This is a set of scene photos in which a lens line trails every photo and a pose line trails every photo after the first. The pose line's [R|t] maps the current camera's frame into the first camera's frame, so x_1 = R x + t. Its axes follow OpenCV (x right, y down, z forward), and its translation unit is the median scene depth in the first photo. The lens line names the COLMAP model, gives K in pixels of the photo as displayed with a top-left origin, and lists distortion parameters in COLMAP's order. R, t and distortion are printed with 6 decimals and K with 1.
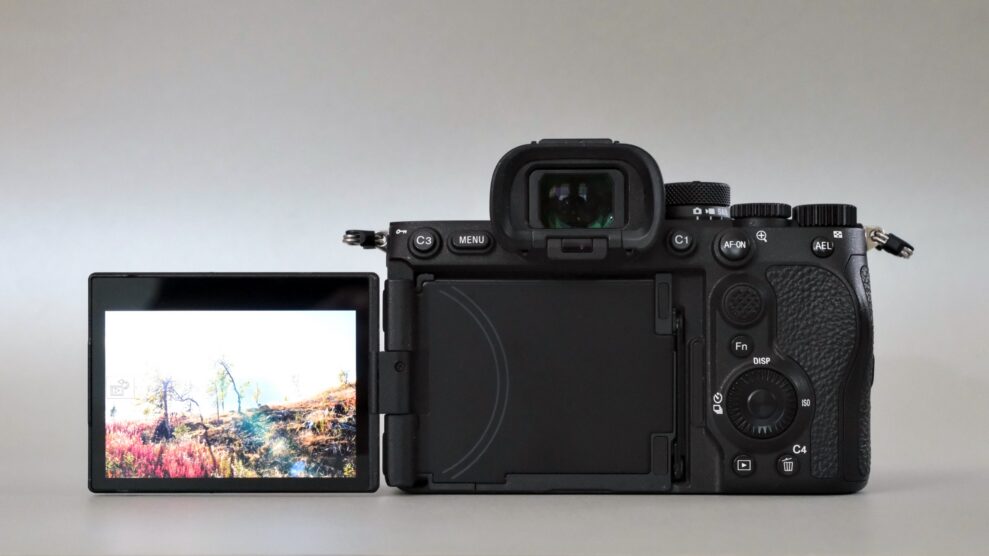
lens RADIAL K [[1619.6, 0, 504.8], [0, 1619.6, 275.9], [0, 0, 1]] dist [-0.040548, 0.000000]
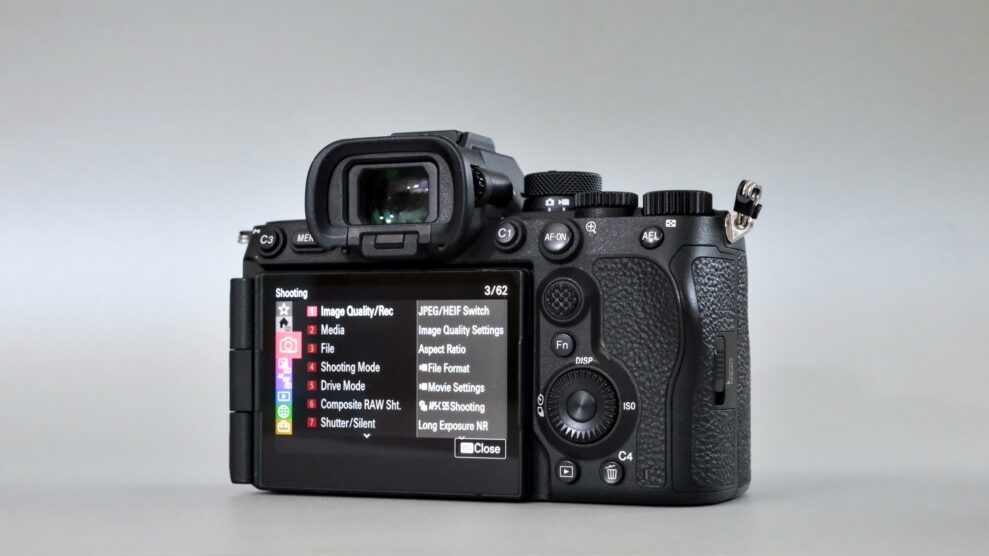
lens RADIAL K [[1619.6, 0, 493.5], [0, 1619.6, 282.6], [0, 0, 1]] dist [-0.040548, 0.000000]
pose [[0.951055, -0.013169, -0.308742, 0.396763], [0.013644, 0.999907, -0.000622, 0.007337], [0.308721, -0.003621, 0.951146, 0.094117]]
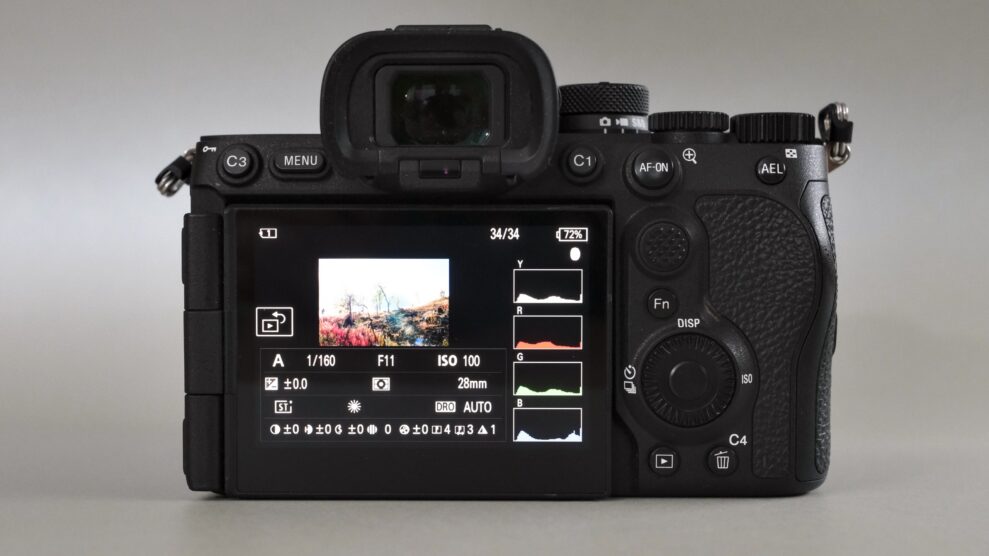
lens RADIAL K [[1619.6, 0, 493.1], [0, 1619.6, 275.4], [0, 0, 1]] dist [-0.040548, 0.000000]
pose [[0.999412, -0.002474, 0.034207, 0.042633], [0.000498, 0.998335, 0.057679, -0.012624], [-0.034293, -0.057628, 0.997749, 0.255805]]
